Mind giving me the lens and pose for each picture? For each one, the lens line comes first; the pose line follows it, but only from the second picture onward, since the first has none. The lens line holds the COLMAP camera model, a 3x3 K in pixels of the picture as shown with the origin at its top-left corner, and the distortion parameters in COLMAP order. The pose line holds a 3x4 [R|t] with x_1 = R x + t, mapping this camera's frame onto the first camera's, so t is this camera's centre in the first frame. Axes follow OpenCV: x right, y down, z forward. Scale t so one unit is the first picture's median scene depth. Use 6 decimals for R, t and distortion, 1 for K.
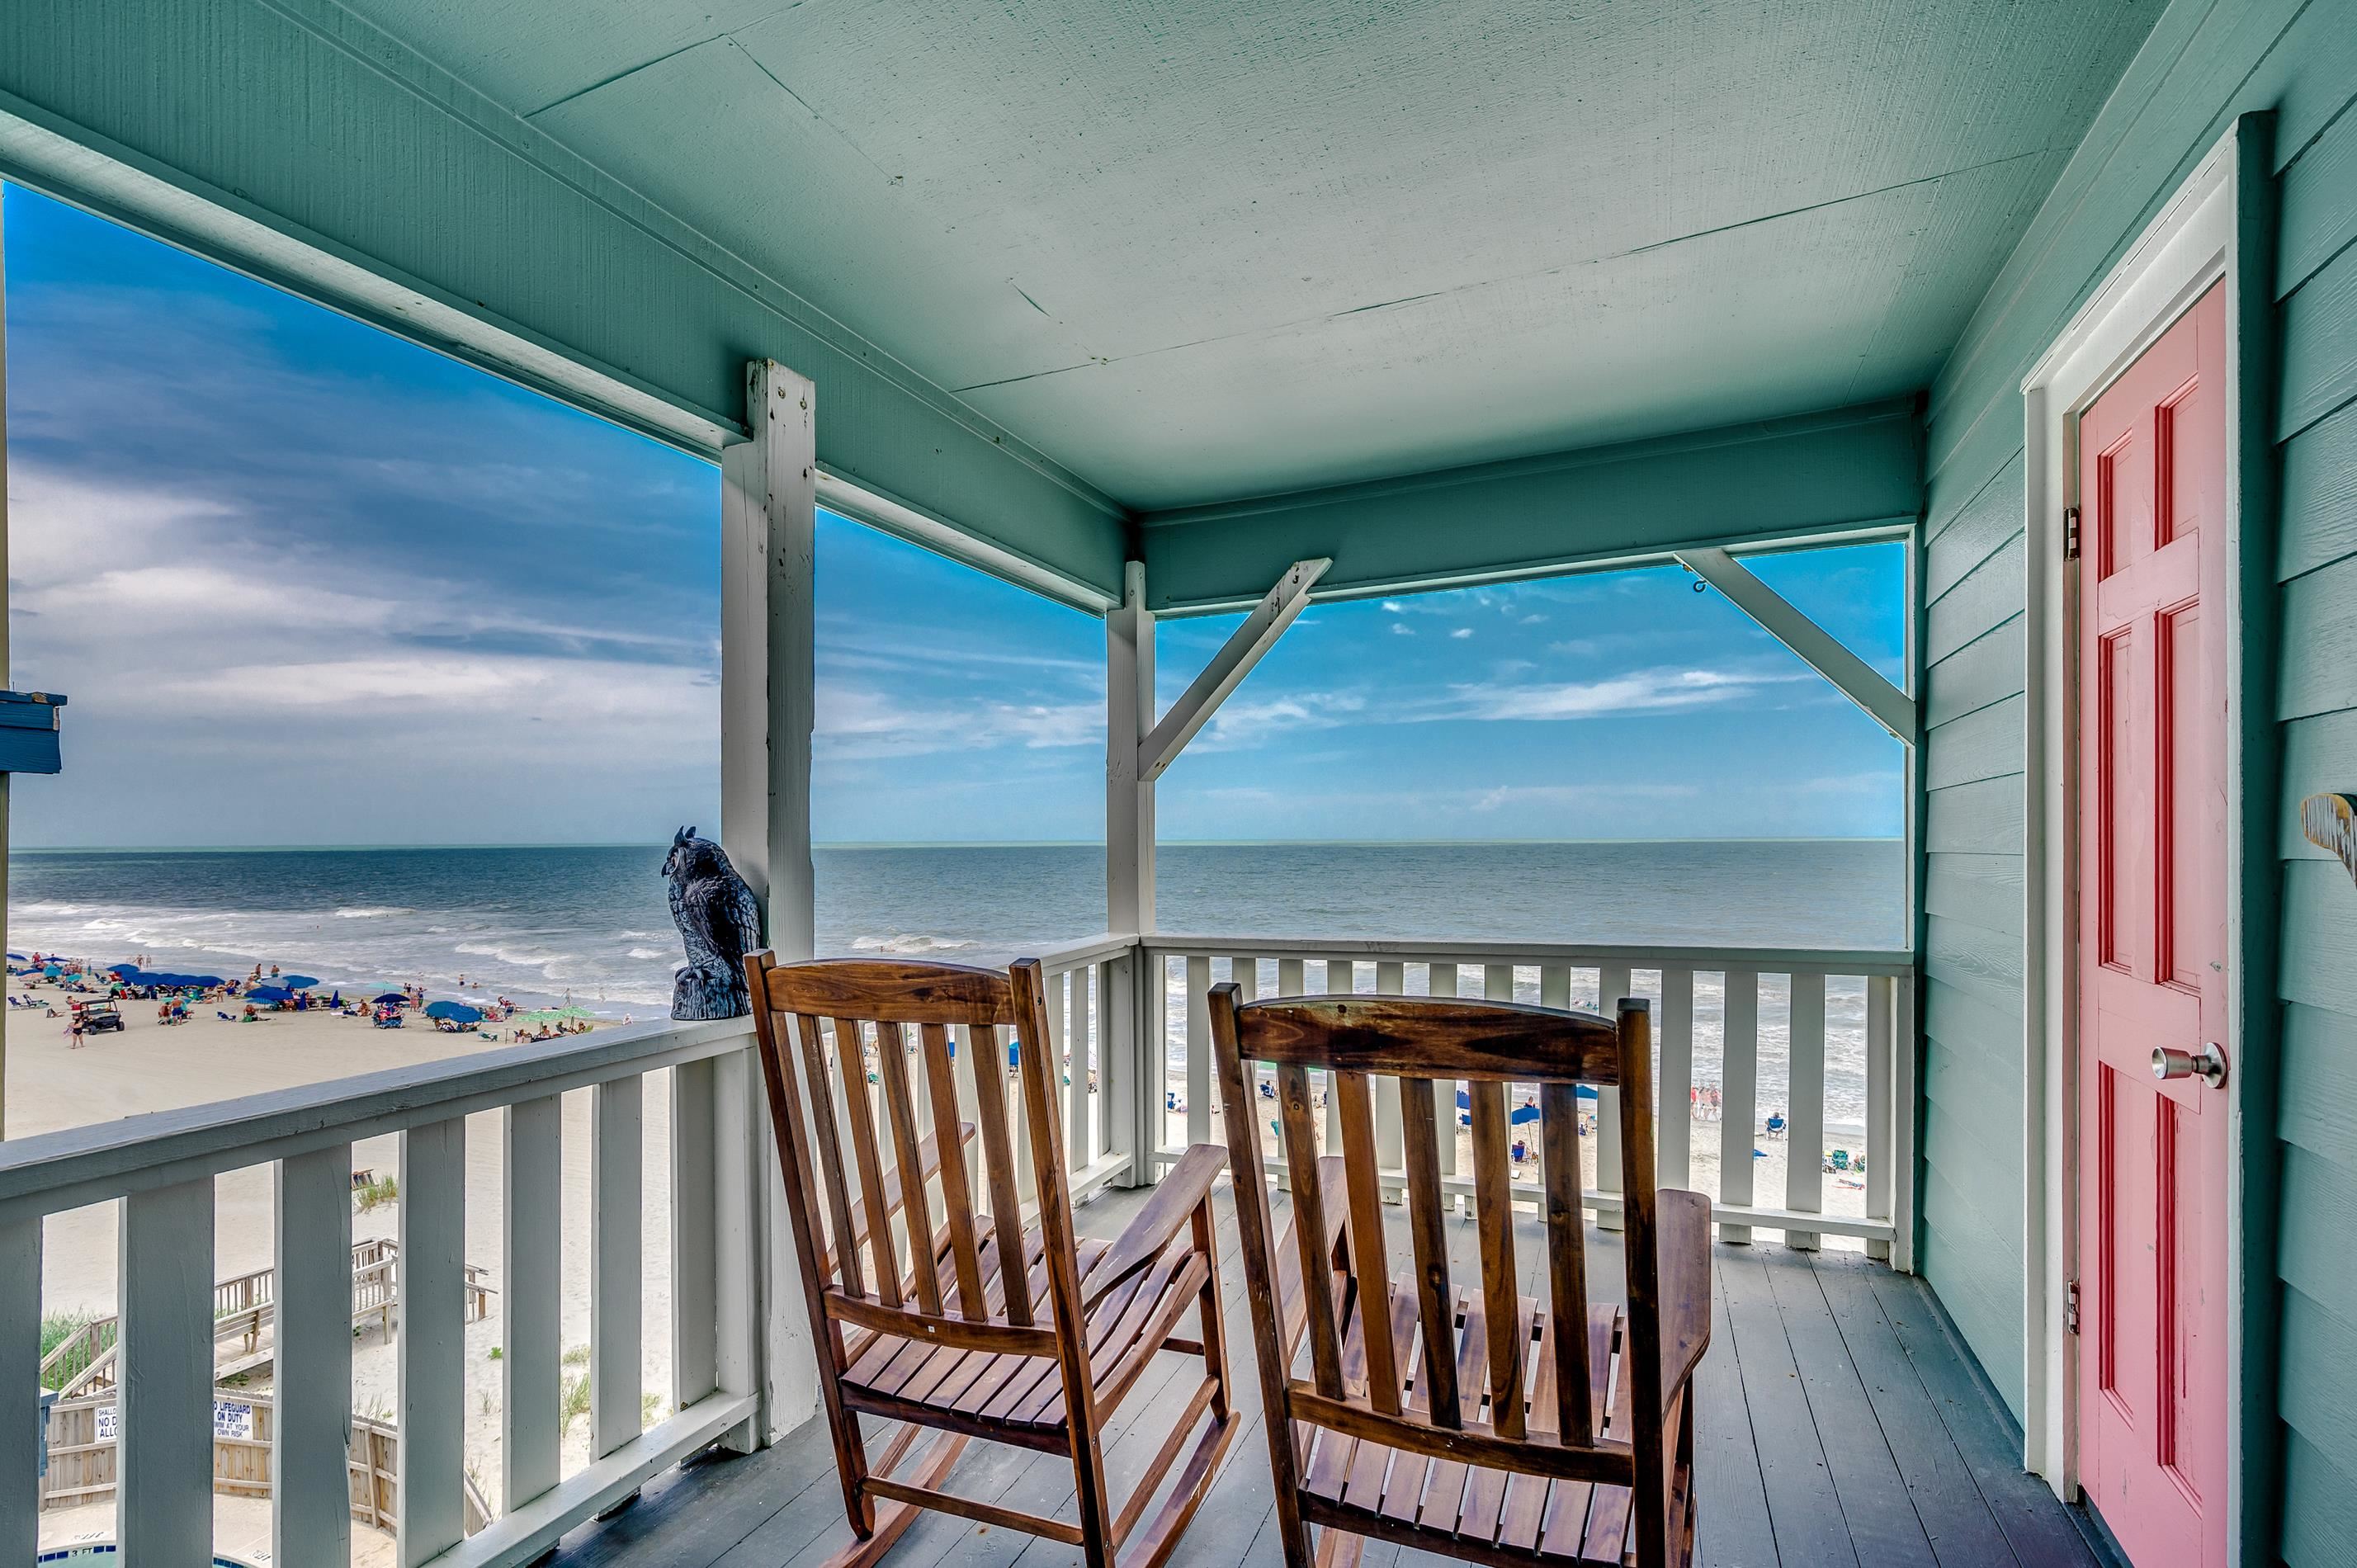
lens RADIAL K [[1093.4, 0, 1176.6], [0, 1093.4, 832.7], [0, 0, 1]] dist [0.000664, -0.000195]
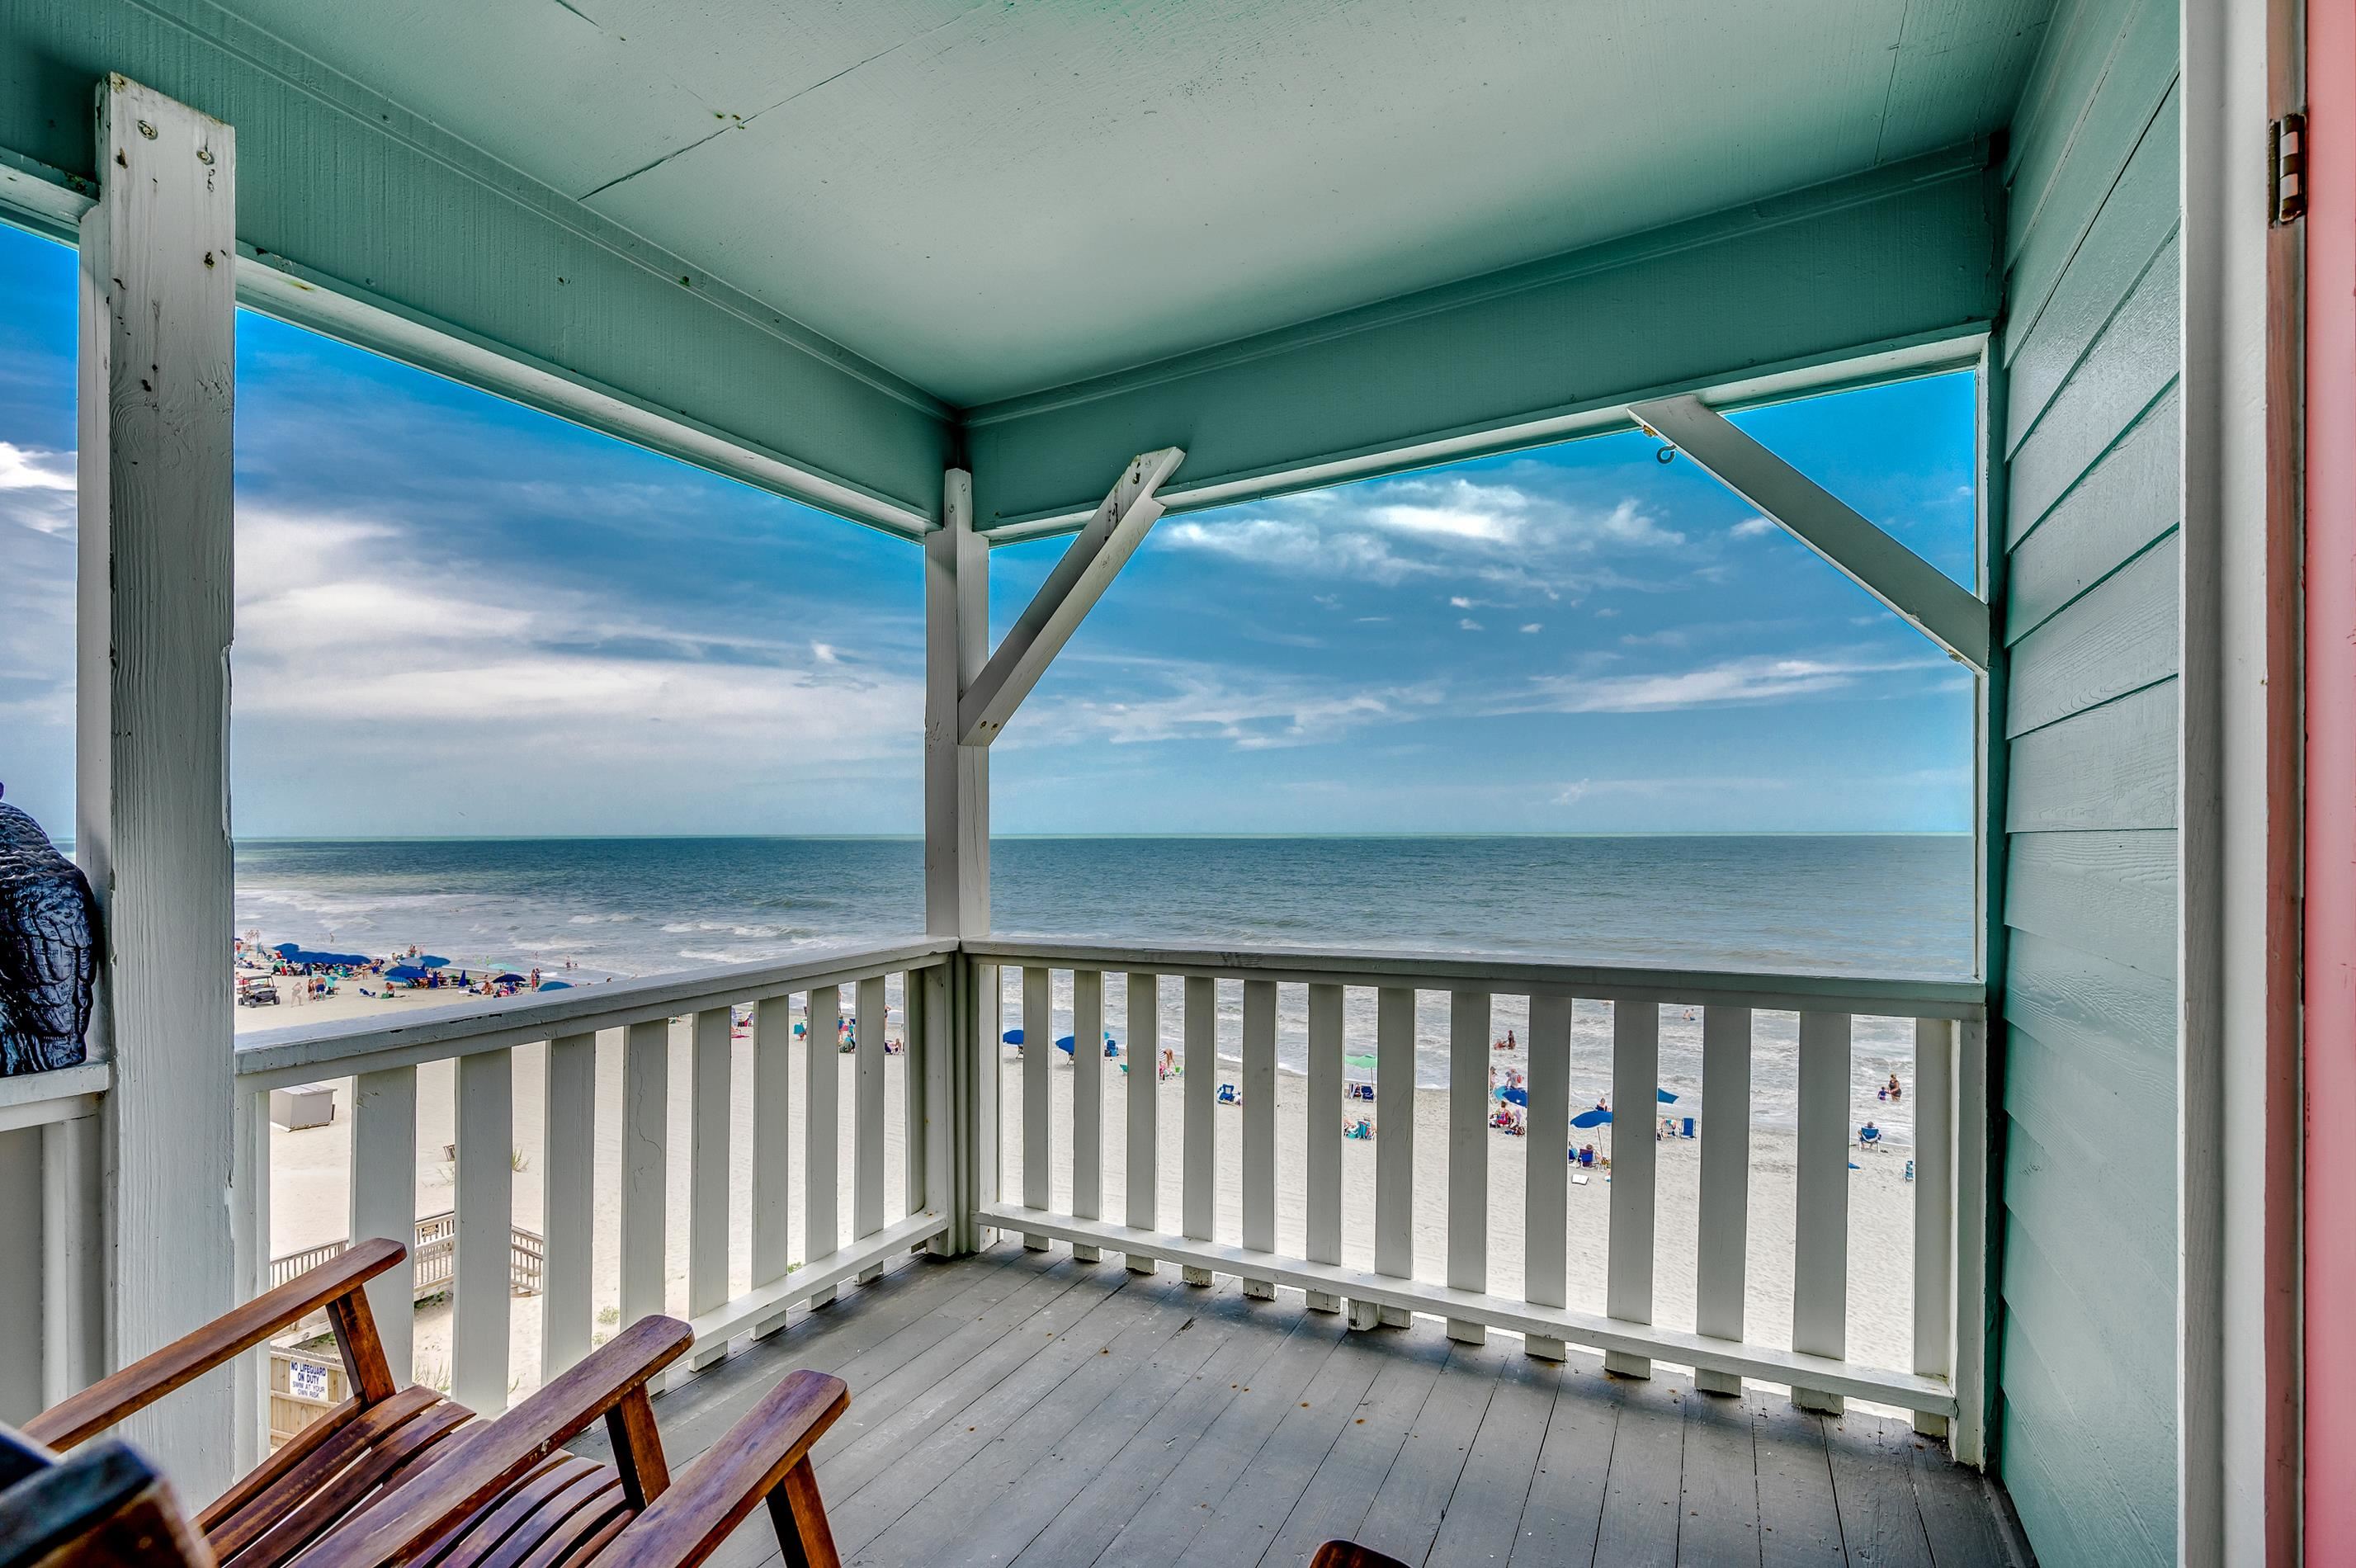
lens RADIAL K [[1067.9, 0, 1158.5], [0, 1067.9, 825.4], [0, 0, 1]] dist [-0.001117, 0.000829]
pose [[0.995840, 0.001454, -0.091106, 0.217235], [-0.001491, 0.999999, -0.000333, 0.013232], [0.091105, 0.000468, 0.995841, 0.289086]]
